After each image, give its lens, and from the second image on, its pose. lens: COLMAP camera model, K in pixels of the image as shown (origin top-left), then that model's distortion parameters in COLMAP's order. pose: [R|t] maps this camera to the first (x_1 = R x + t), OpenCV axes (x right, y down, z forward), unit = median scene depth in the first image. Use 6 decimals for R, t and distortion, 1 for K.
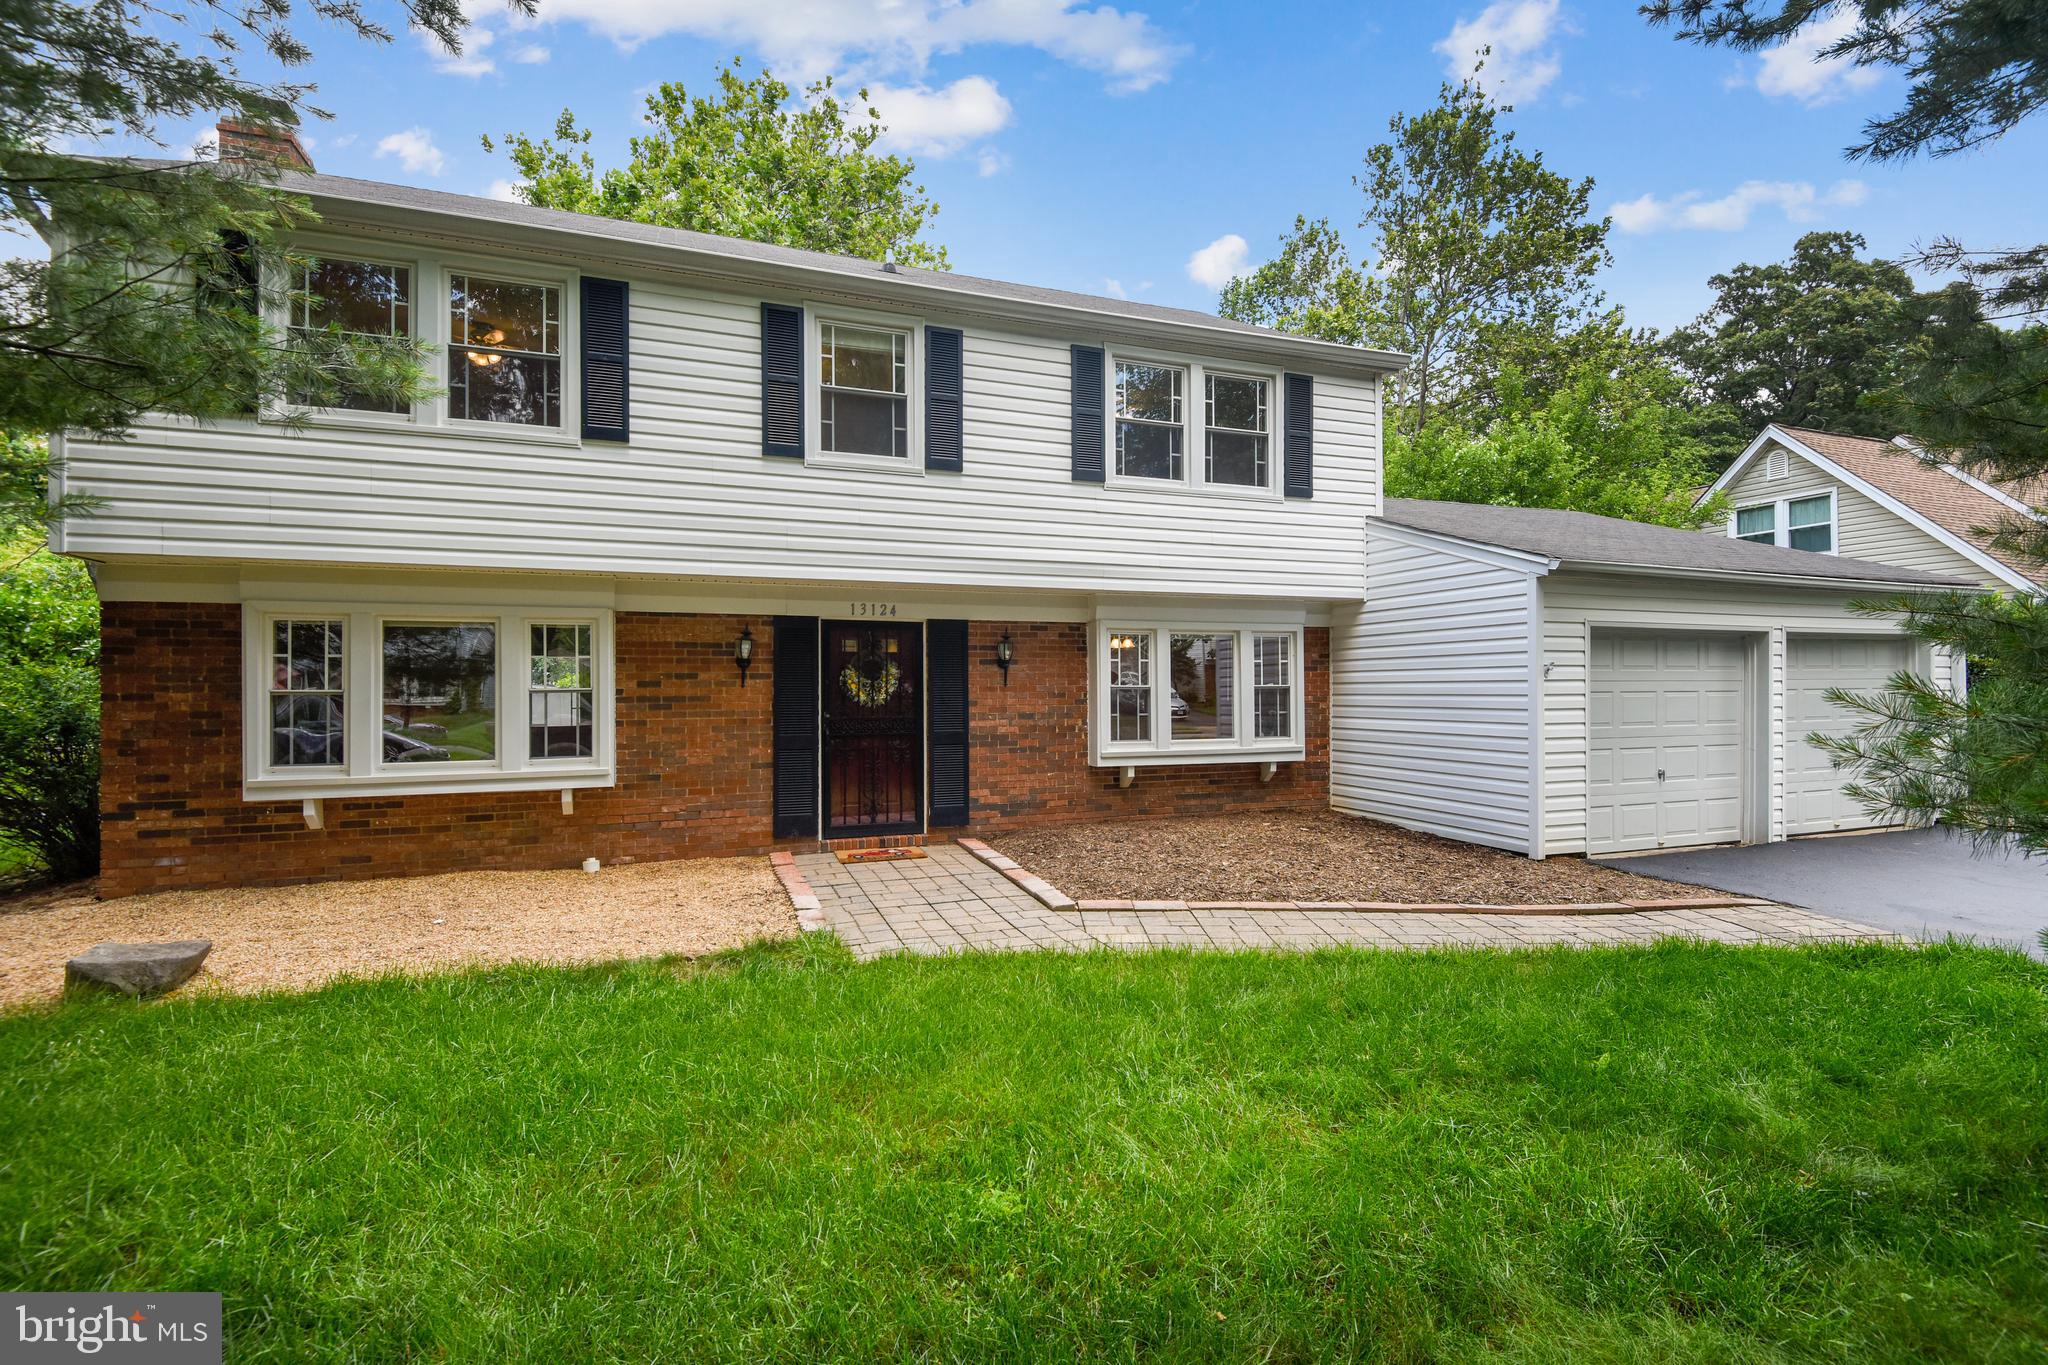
lens RADIAL K [[946.1, 0, 1024.0], [0, 946.1, 682.5], [0, 0, 1]] dist [0.023668, -0.028645]
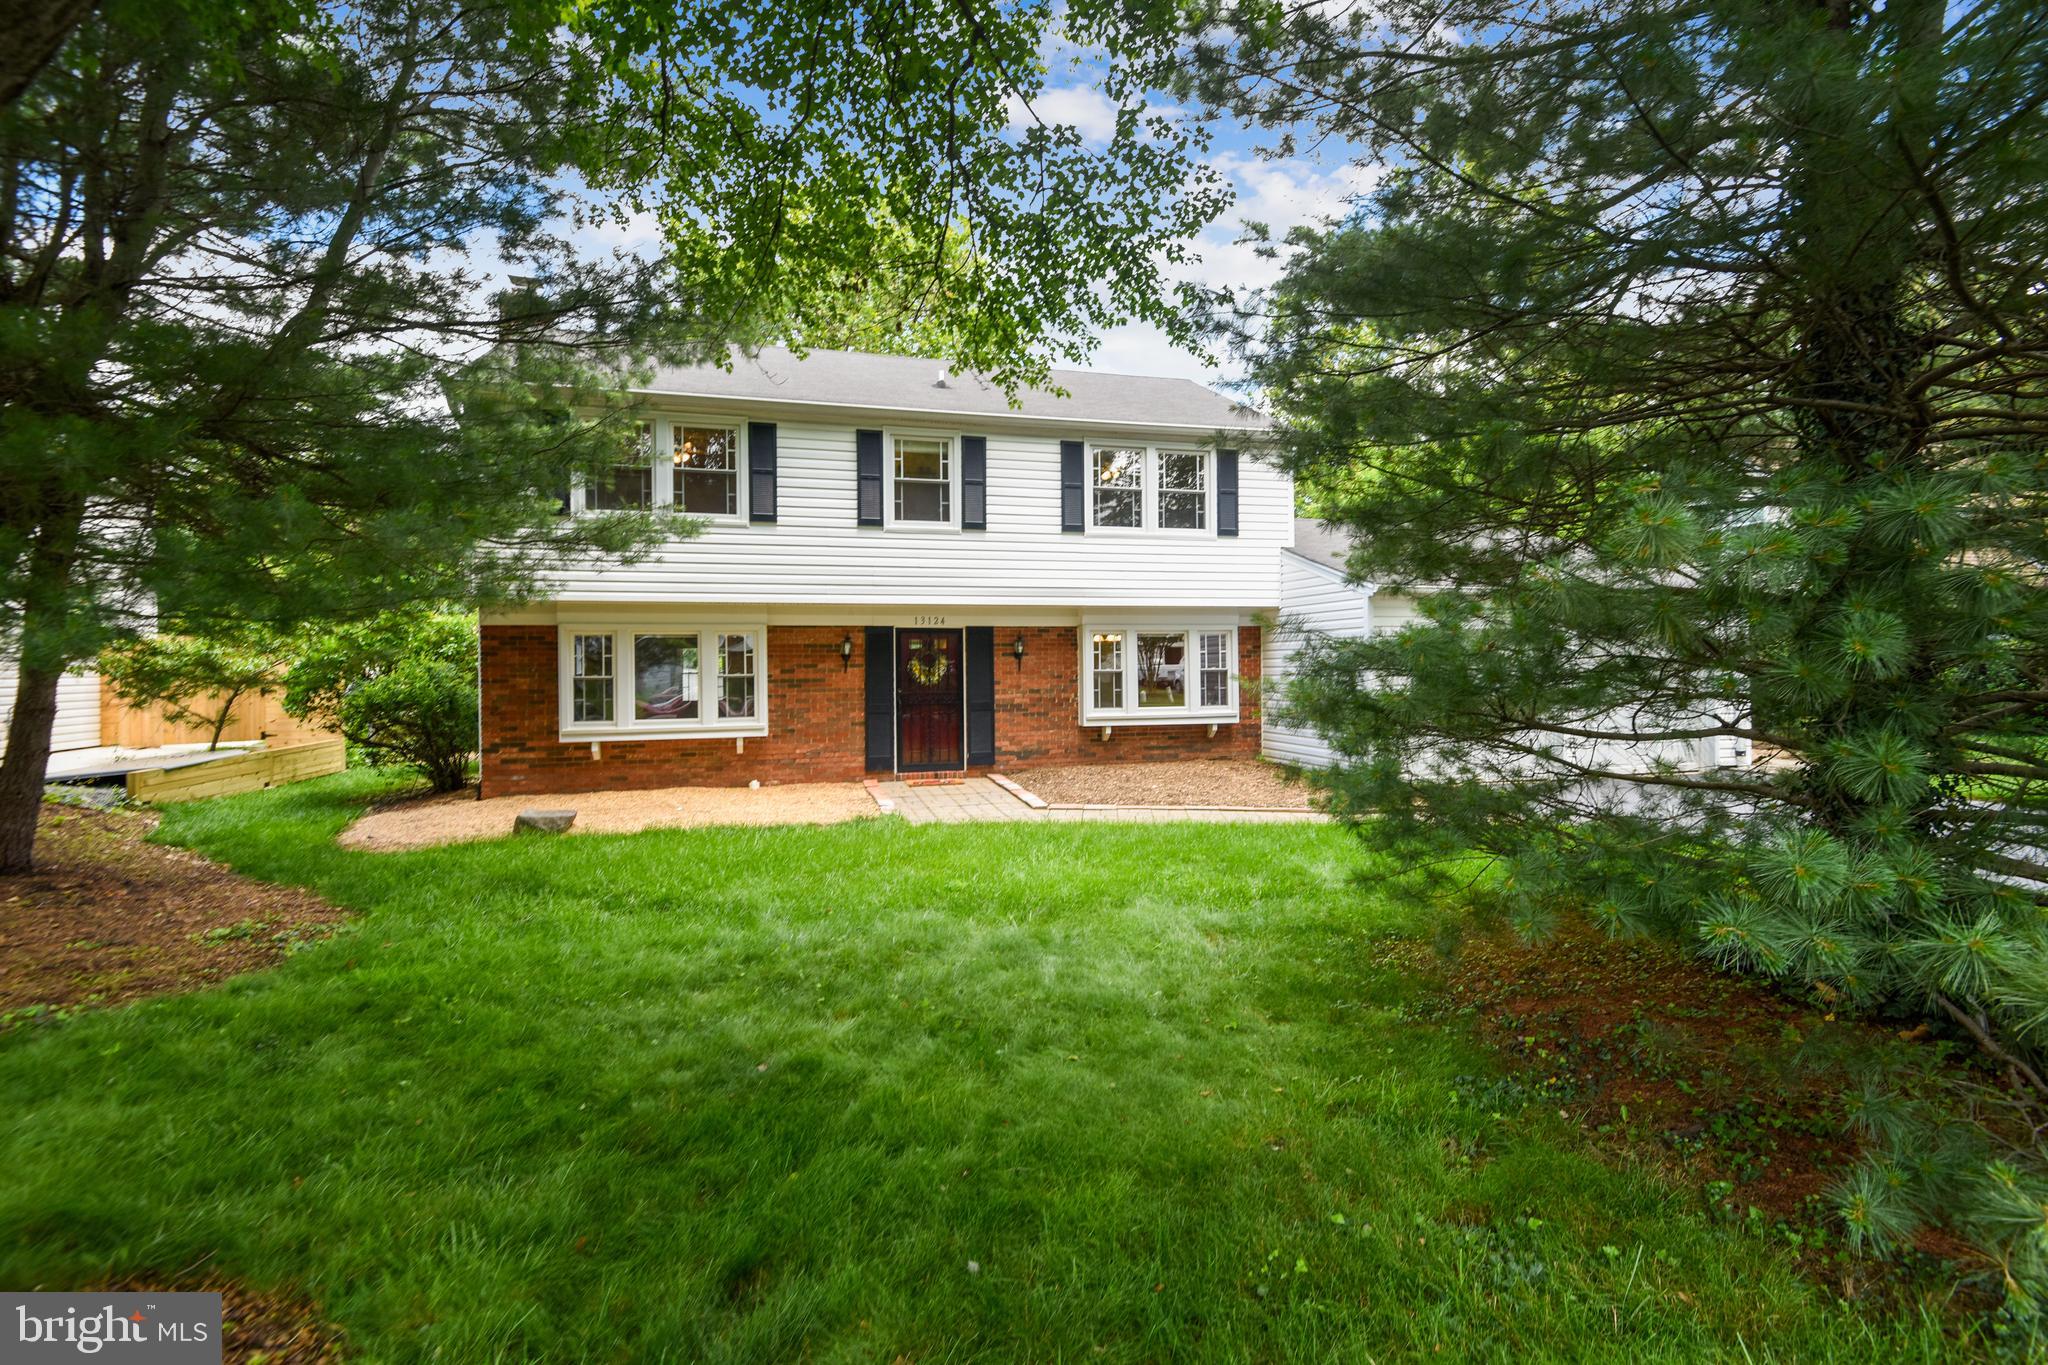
lens RADIAL K [[945.0, 0, 1019.4], [0, 945.0, 659.8], [0, 0, 1]] dist [-0.000236, -0.000011]
pose [[0.995660, -0.005818, -0.092881, 0.123085], [0.005850, 0.999983, 0.000079, -0.014132], [0.092879, -0.000622, 0.995677, -0.485557]]
